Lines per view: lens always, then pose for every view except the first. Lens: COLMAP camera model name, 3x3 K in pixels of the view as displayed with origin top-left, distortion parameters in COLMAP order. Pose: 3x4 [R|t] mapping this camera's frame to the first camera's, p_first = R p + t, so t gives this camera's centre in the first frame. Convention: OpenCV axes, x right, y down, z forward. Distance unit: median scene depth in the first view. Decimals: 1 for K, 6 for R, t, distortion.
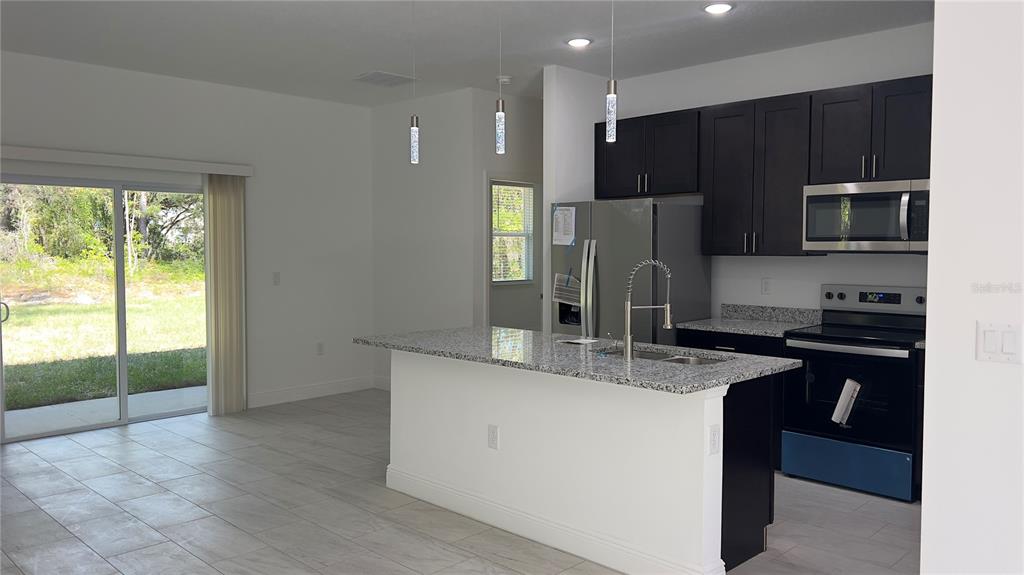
lens RADIAL K [[767.2, 0, 515.7], [0, 767.2, 280.4], [0, 0, 1]] dist [0.068198, -0.092108]
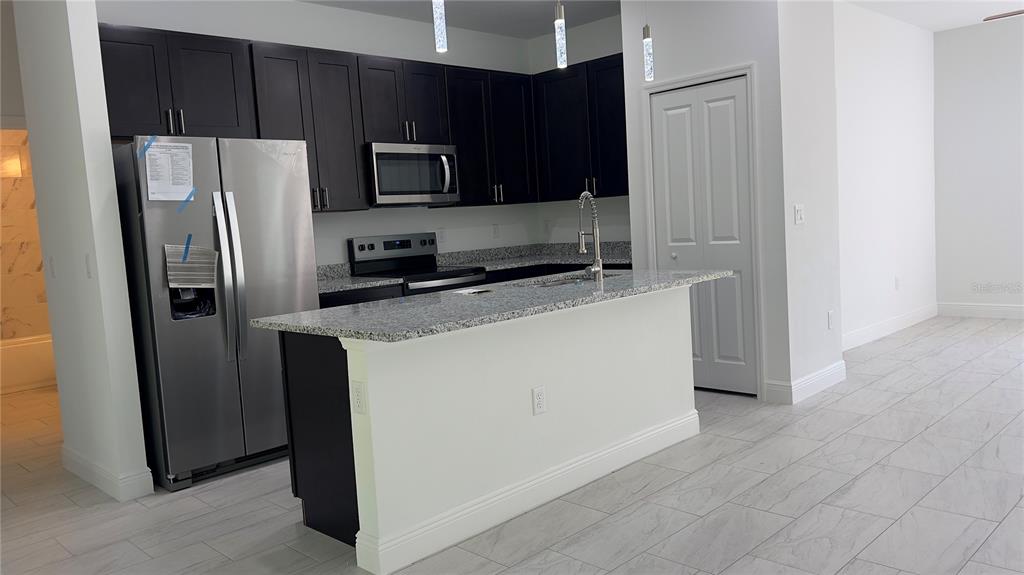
lens RADIAL K [[767.2, 0, 512.9], [0, 767.2, 283.2], [0, 0, 1]] dist [0.068198, -0.092108]
pose [[0.016100, -0.089105, 0.995892, -0.687809], [0.108657, 0.990278, 0.086847, -0.001983], [-0.993949, 0.106813, 0.025625, 0.787709]]
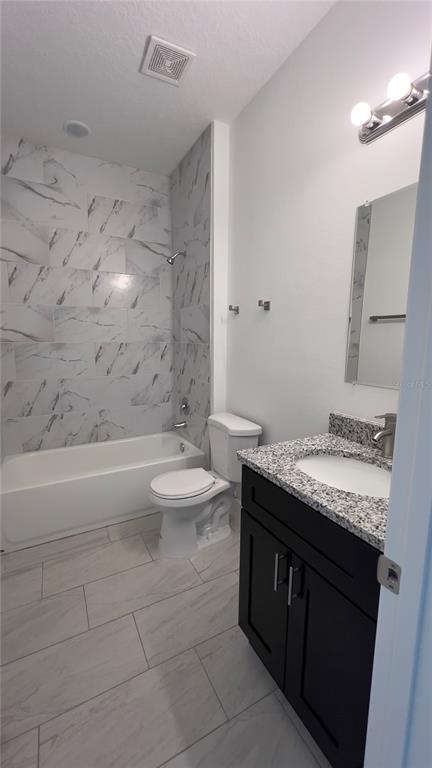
lens RADIAL K [[308.0, 0, 213.8], [0, 308.0, 385.1], [0, 0, 1]] dist [-0.002130, 0.001034]
pose [[0.306787, -0.141835, 0.941151, 0.300313], [0.039221, 0.989878, 0.136394, -0.046219], [-0.950970, -0.004931, 0.309244, 1.419045]]
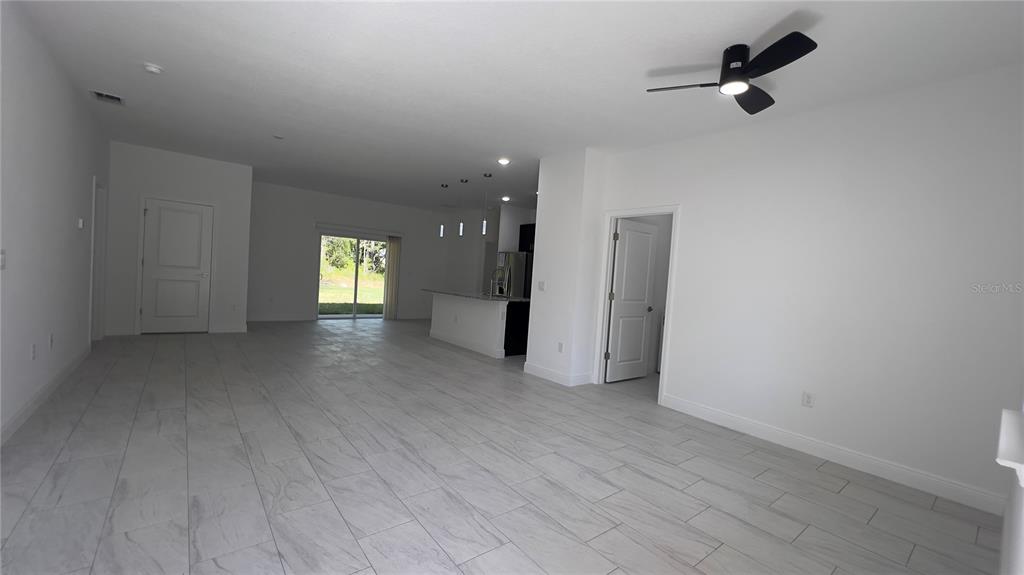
lens RADIAL K [[410.7, 0, 512.9], [0, 410.7, 291.0], [0, 0, 1]] dist [-0.002130, 0.001034]
pose [[0.990793, 0.069139, -0.116401, 0.330076], [-0.070537, 0.997478, -0.007927, 0.062379], [0.115559, 0.016064, 0.993171, -0.599789]]
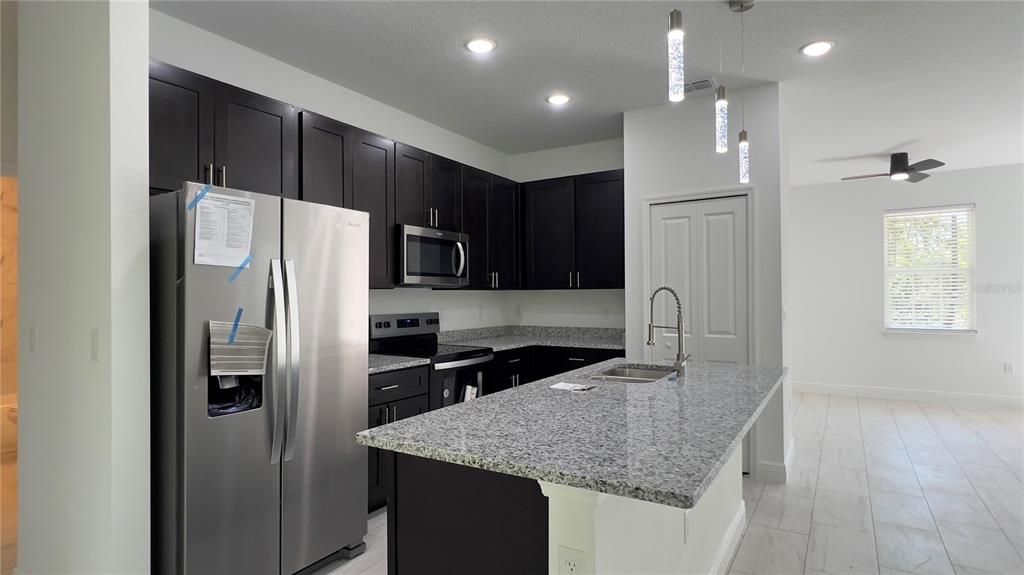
lens RADIAL K [[530.9, 0, 515.4], [0, 530.9, 290.5], [0, 0, 1]] dist [-0.005433, 0.002823]
pose [[-0.217291, 0.008210, 0.976072, -0.387606], [0.050315, 0.998729, 0.002801, -0.022872], [-0.974809, 0.049719, -0.217428, 0.998280]]
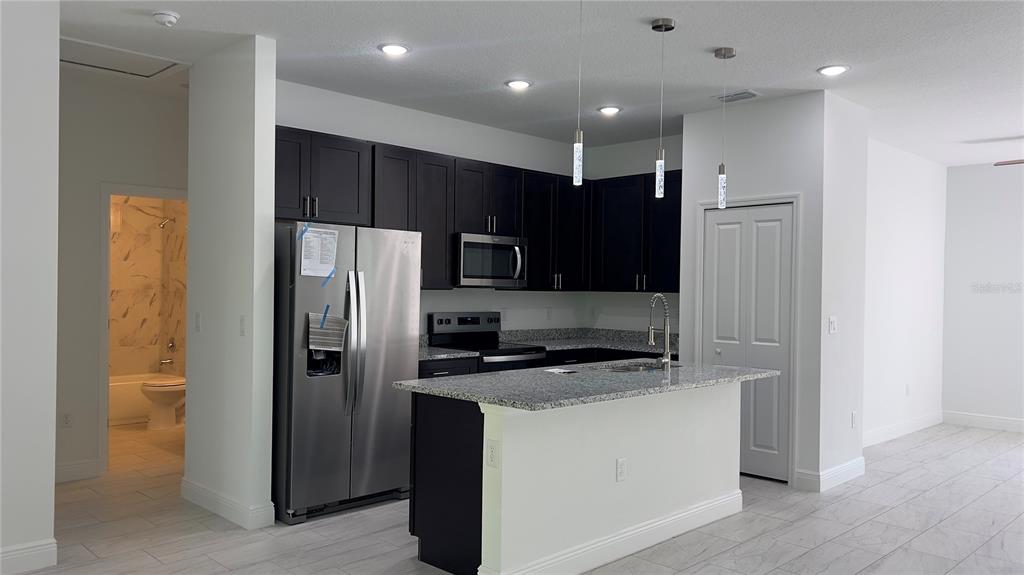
lens RADIAL K [[767.2, 0, 509.4], [0, 767.2, 292.1], [0, 0, 1]] dist [0.068198, -0.092108]
pose [[0.017508, -0.006588, 0.999825, -0.831236], [0.030809, 0.999507, 0.006046, -0.032432], [-0.999372, 0.030698, 0.017702, 0.890397]]
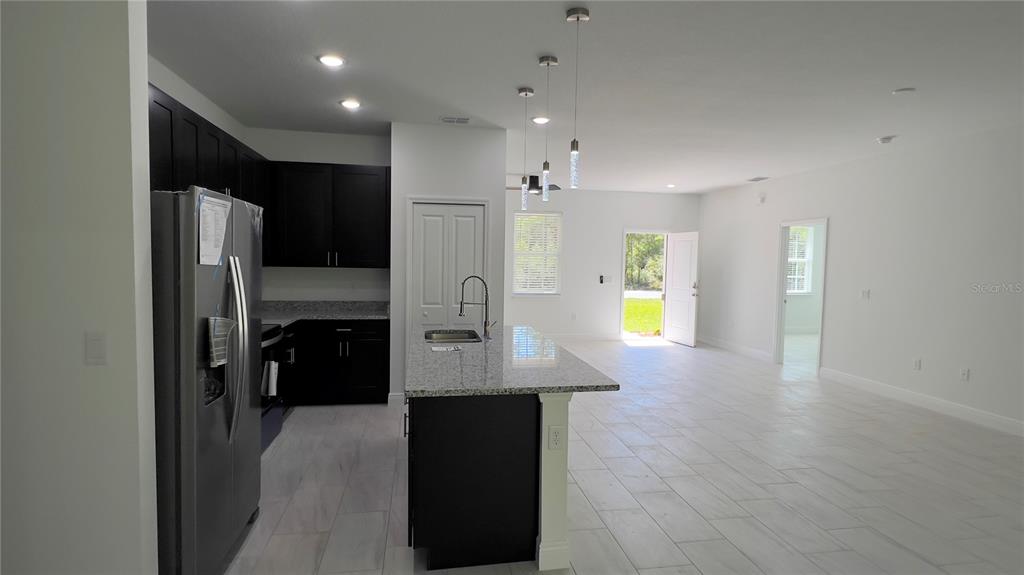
lens RADIAL K [[530.9, 0, 515.8], [0, 530.9, 287.8], [0, 0, 1]] dist [-0.005433, 0.002823]
pose [[-0.814104, -0.048261, 0.578710, -0.396329], [0.005976, 0.995792, 0.091449, -0.072682], [-0.580688, 0.077907, -0.810390, 1.345396]]
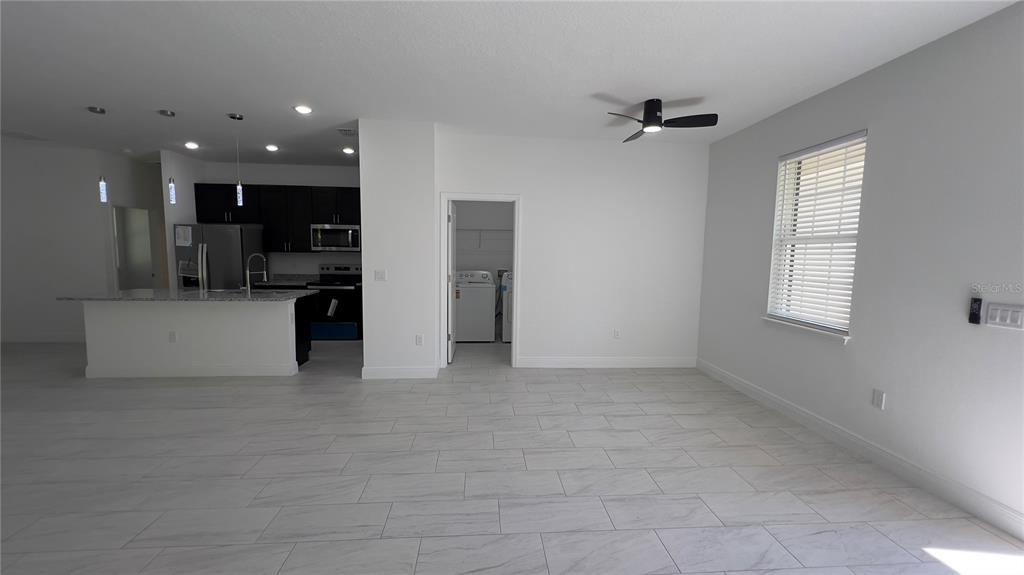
lens RADIAL K [[411.3, 0, 513.9], [0, 411.3, 291.0], [0, 0, 1]] dist [-0.001444, 0.000663]
pose [[0.654125, -0.063658, 0.753703, -0.206671], [0.020076, 0.997562, 0.066831, 0.016173], [-0.756120, -0.028585, 0.653808, -0.356408]]
